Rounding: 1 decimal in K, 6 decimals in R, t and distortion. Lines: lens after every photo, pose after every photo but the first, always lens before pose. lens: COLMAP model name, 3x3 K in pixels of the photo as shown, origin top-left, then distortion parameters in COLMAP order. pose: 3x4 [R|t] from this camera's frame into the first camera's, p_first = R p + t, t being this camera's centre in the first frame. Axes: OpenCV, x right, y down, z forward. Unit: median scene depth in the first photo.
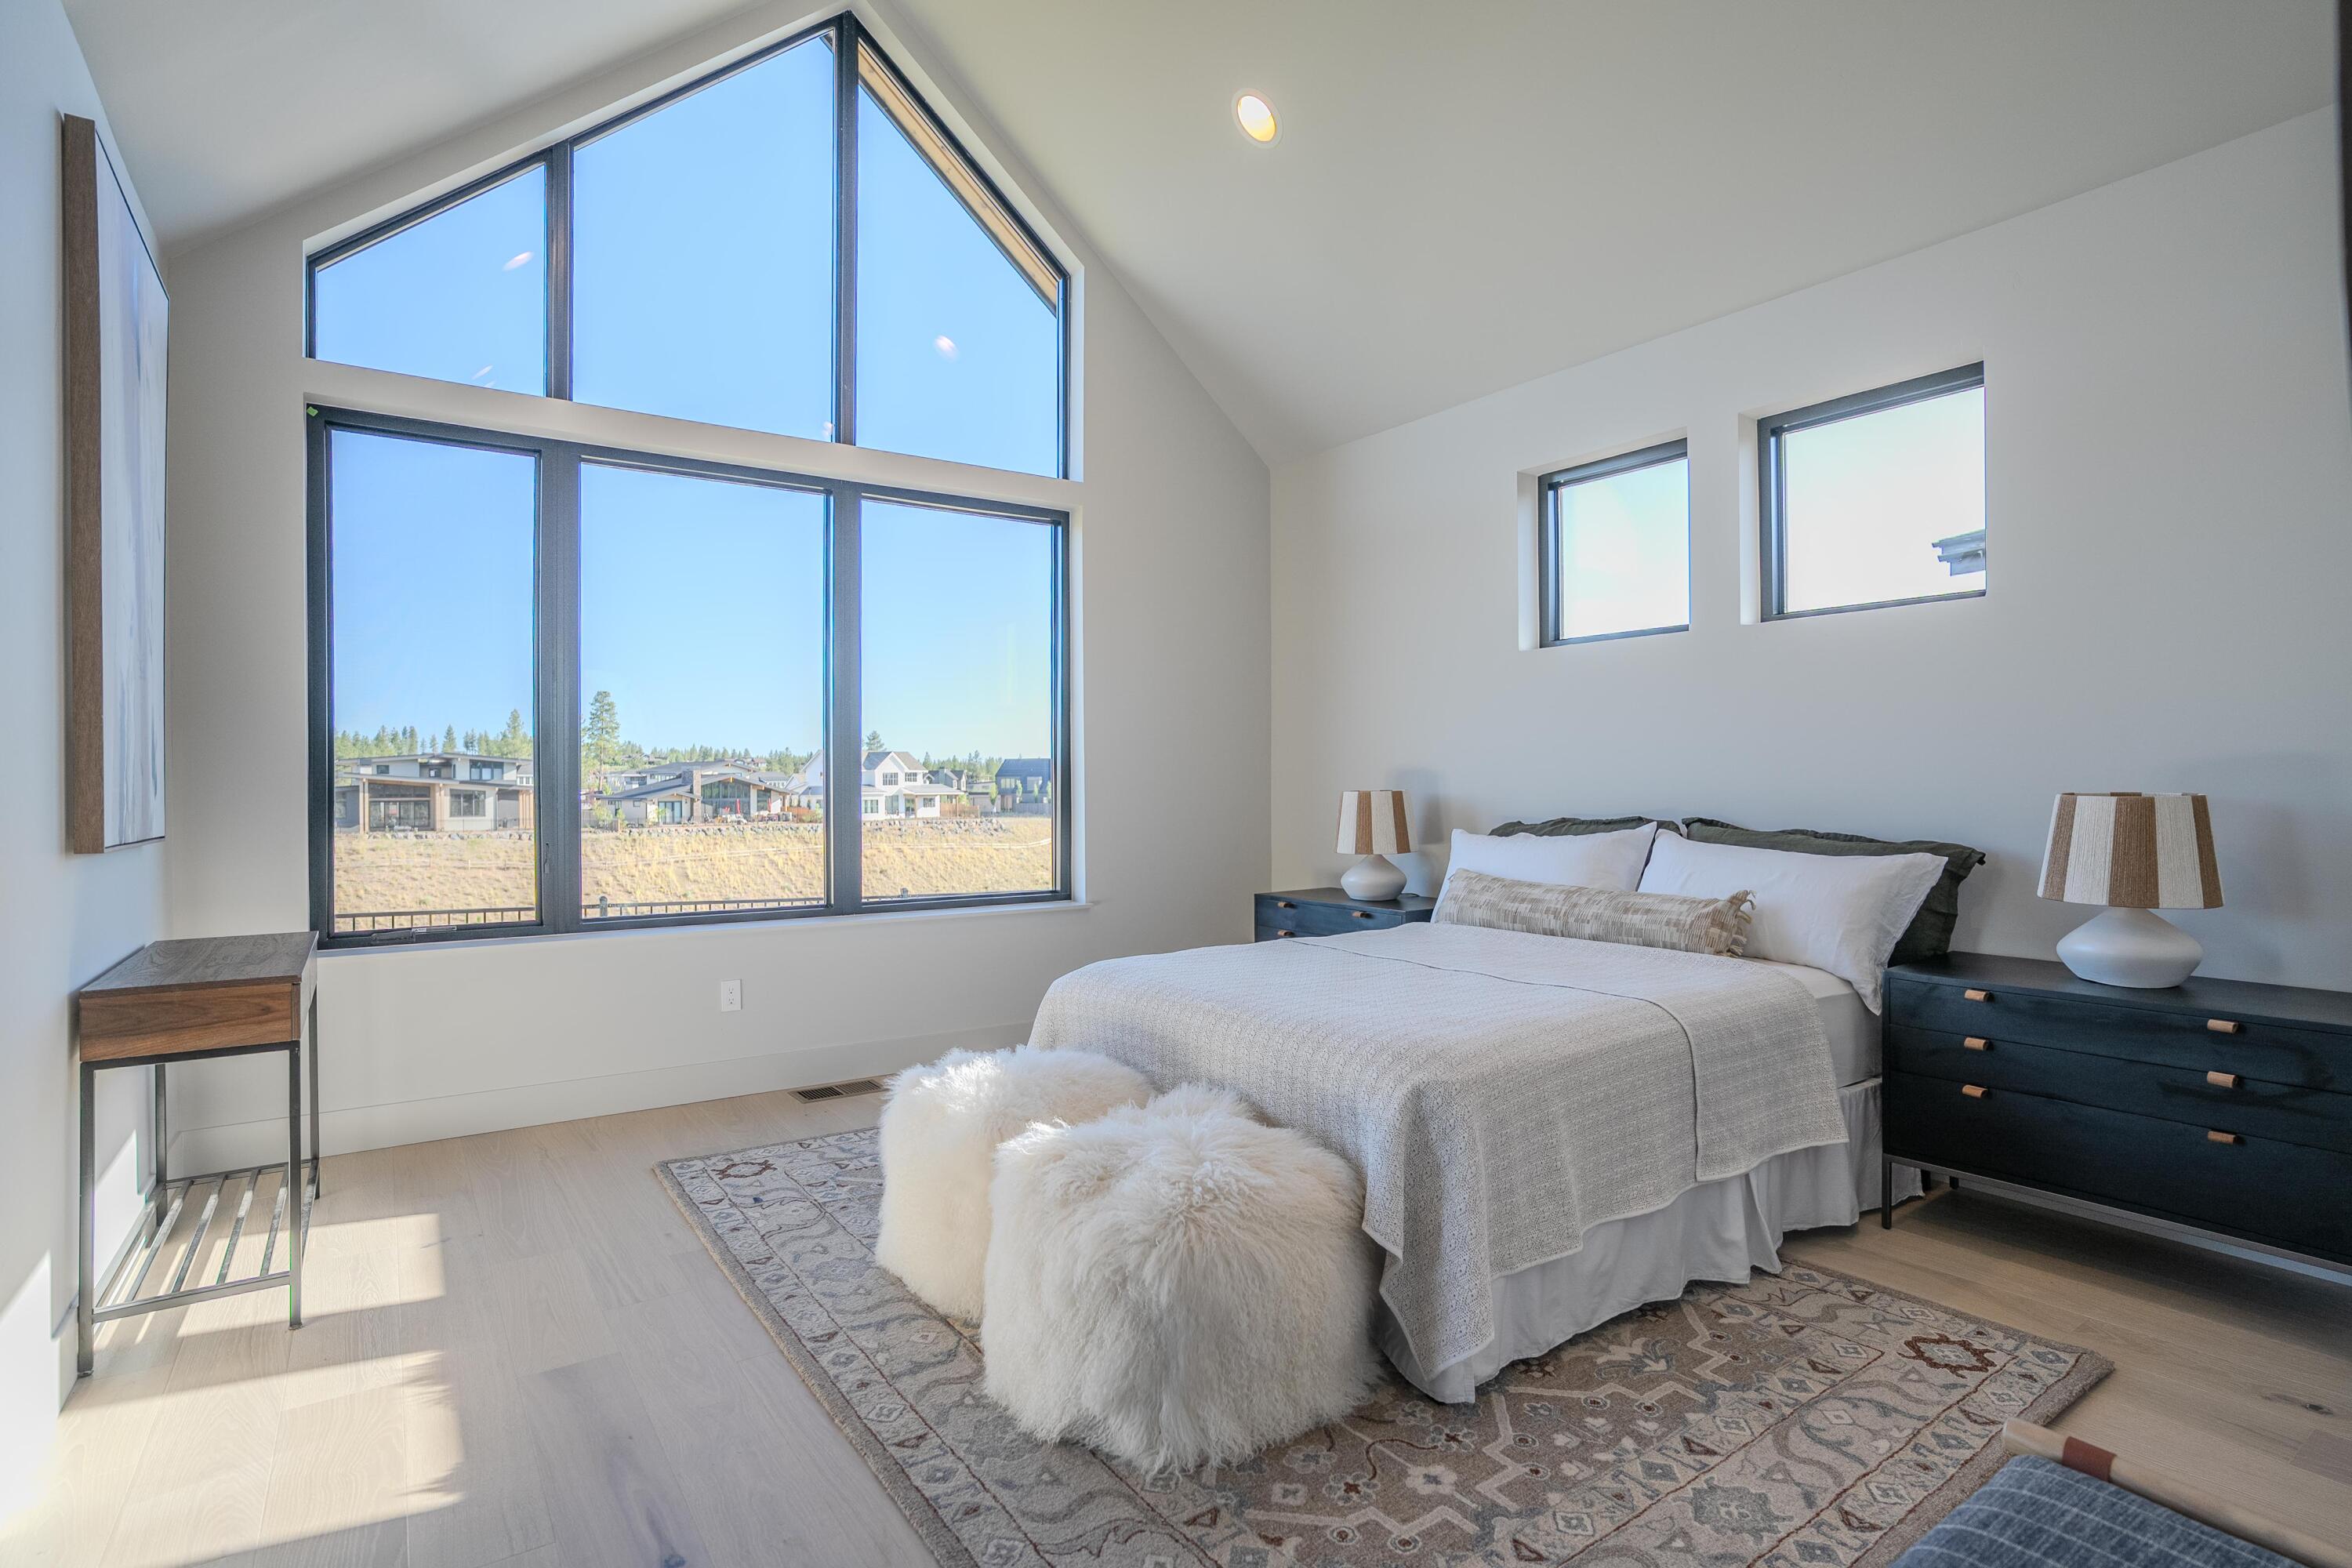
lens RADIAL K [[1154.0, 0, 1177.2], [0, 1154.0, 776.7], [0, 0, 1]] dist [-0.018319, 0.006401]
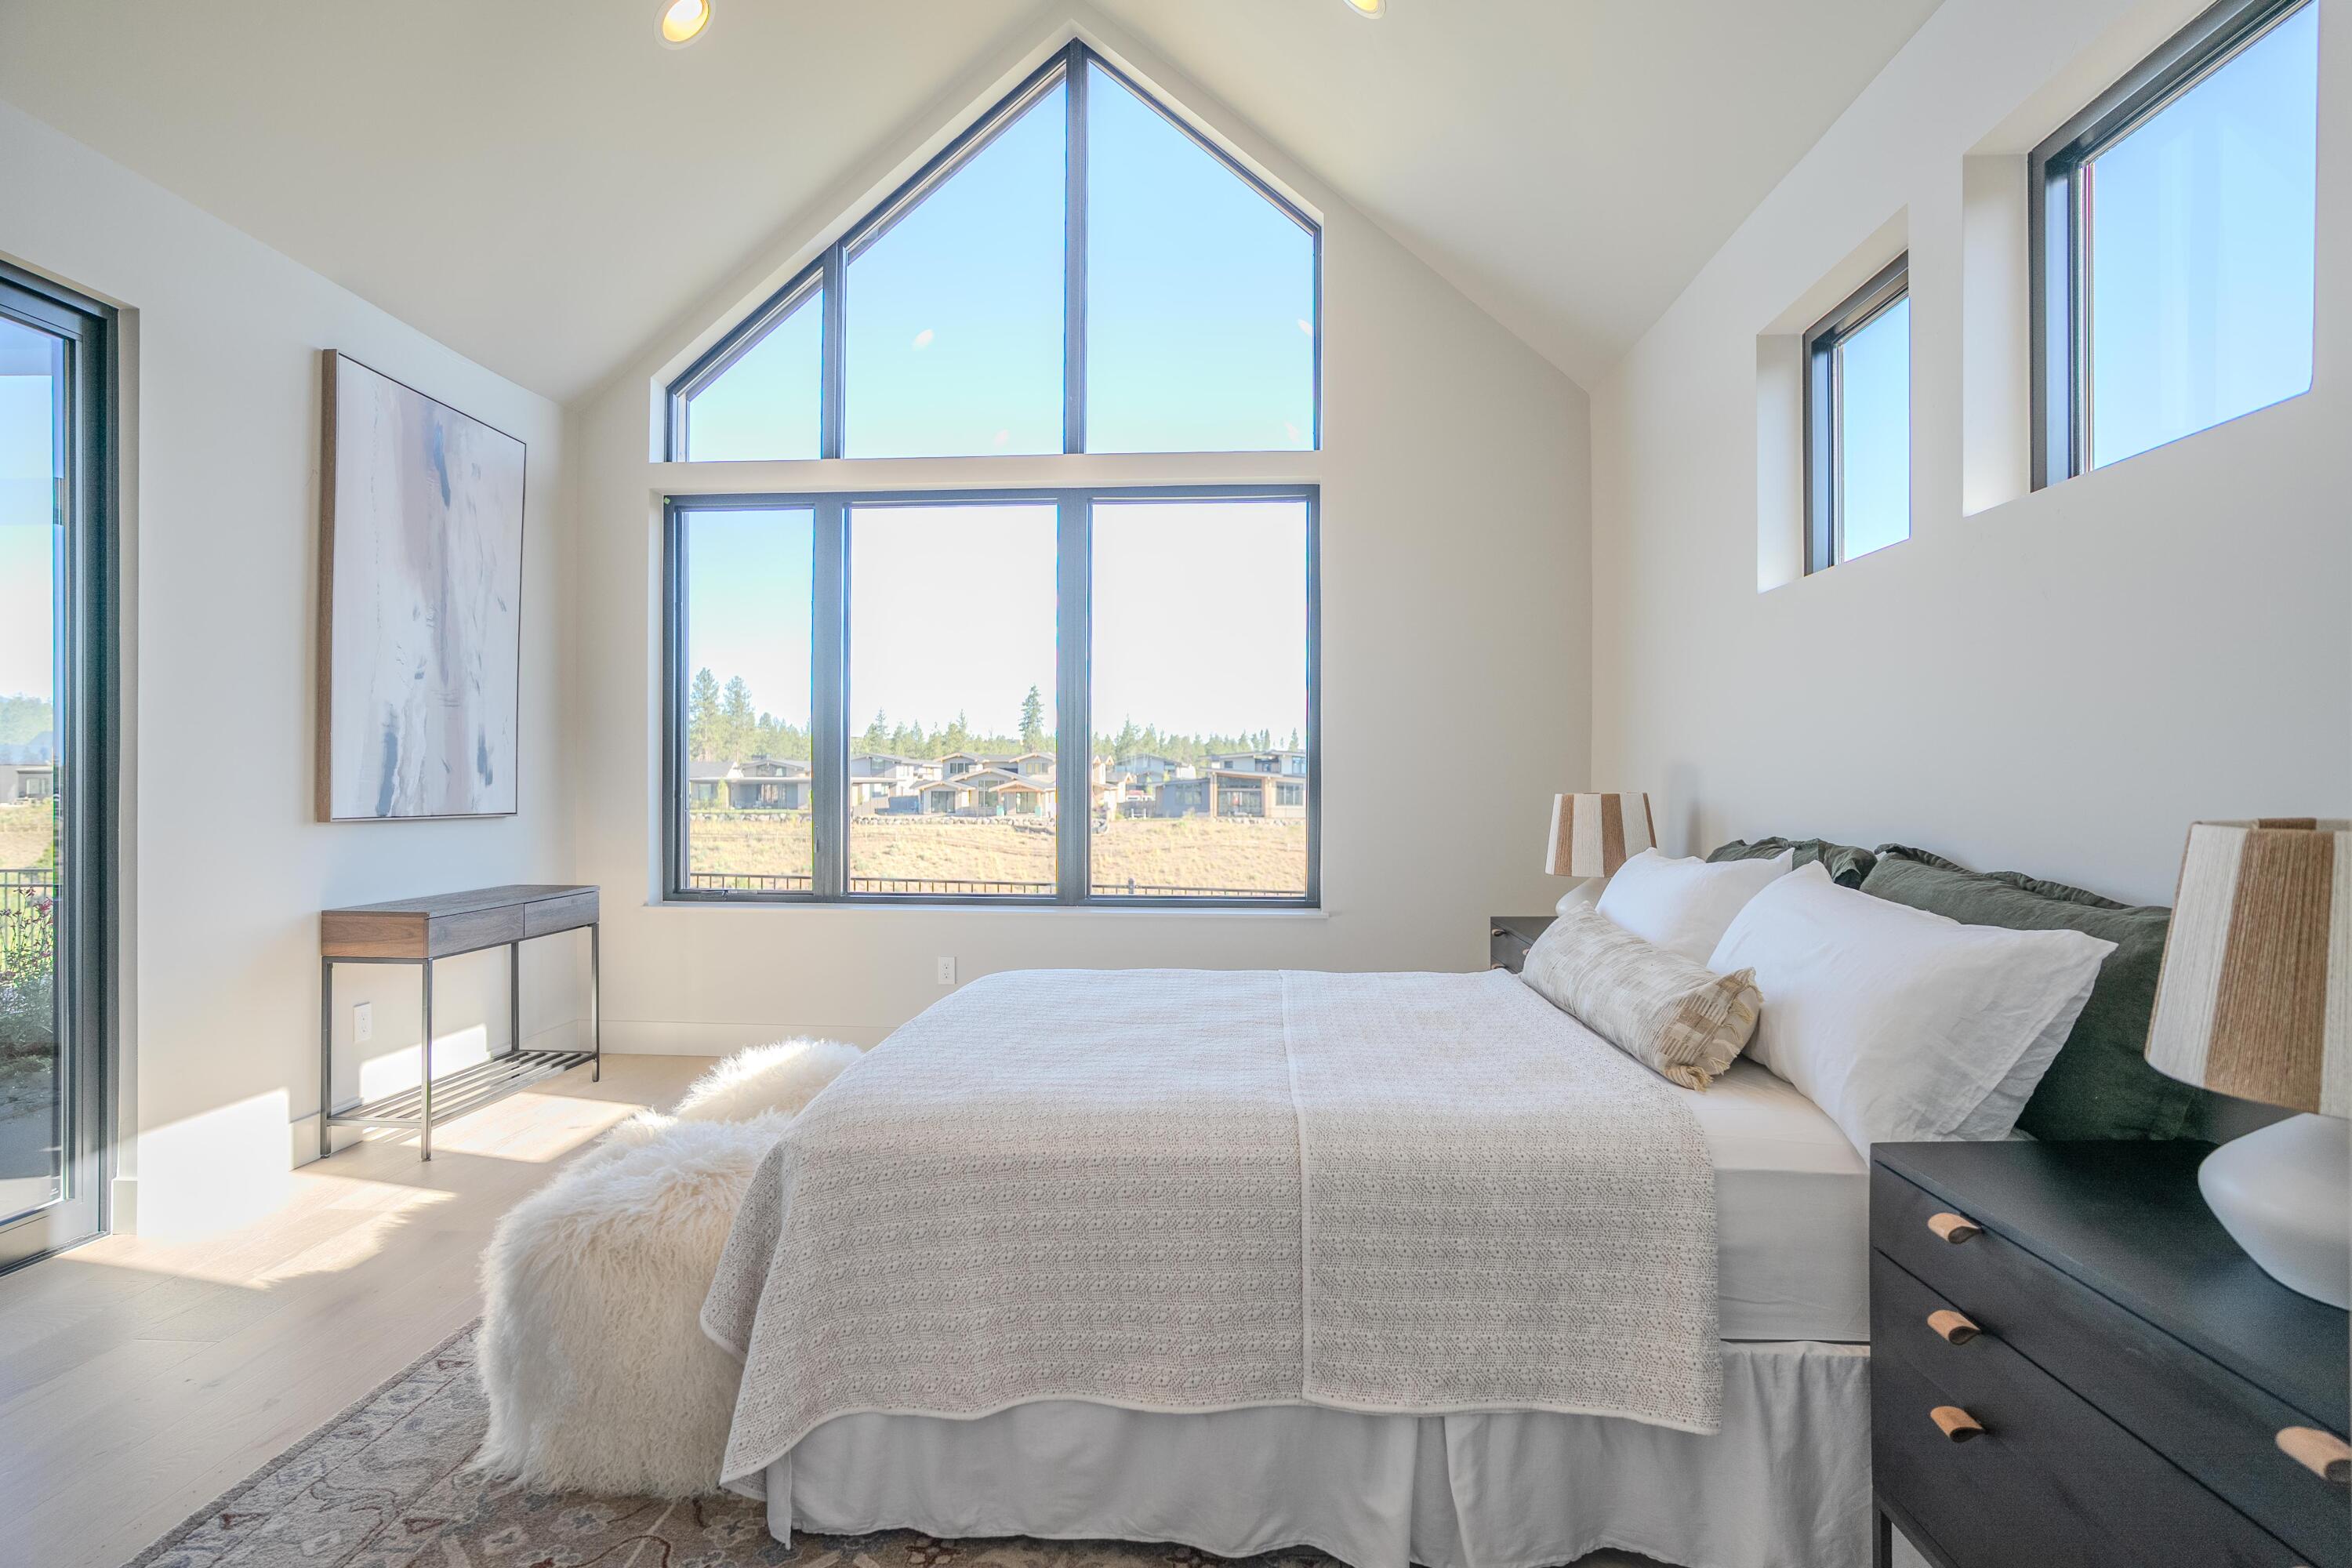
lens RADIAL K [[1154.0, 0, 1164.6], [0, 1154.0, 776.0], [0, 0, 1]] dist [-0.018319, 0.006401]
pose [[0.779404, 0.003527, -0.626512, 0.426782], [-0.001022, 0.999990, 0.004358, -0.001518], [0.626521, -0.002756, 0.779400, 0.237839]]
